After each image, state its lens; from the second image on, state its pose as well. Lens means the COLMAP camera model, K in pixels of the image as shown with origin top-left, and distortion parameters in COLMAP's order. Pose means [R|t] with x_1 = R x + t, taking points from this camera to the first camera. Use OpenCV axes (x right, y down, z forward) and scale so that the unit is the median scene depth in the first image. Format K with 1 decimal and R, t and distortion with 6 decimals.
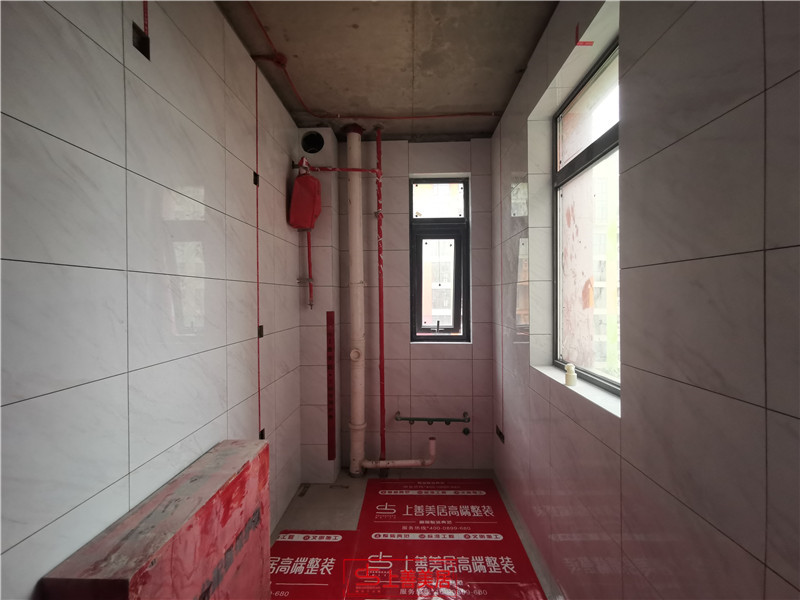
lens RADIAL K [[369.6, 0, 403.3], [0, 369.6, 300.3], [0, 0, 1]] dist [0.005886, 0.002026]
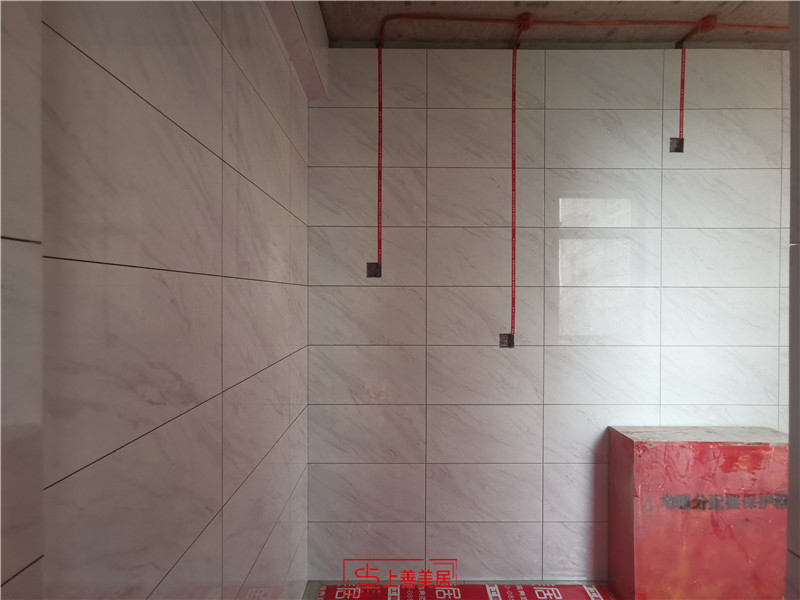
lens RADIAL K [[369.6, 0, 403.0], [0, 369.6, 299.7], [0, 0, 1]] dist [0.005886, 0.002026]
pose [[0.026412, 0.013004, -0.999567, 0.937454], [-0.011400, 0.999854, 0.012706, -0.028557], [0.999586, 0.011059, 0.026556, -0.243076]]
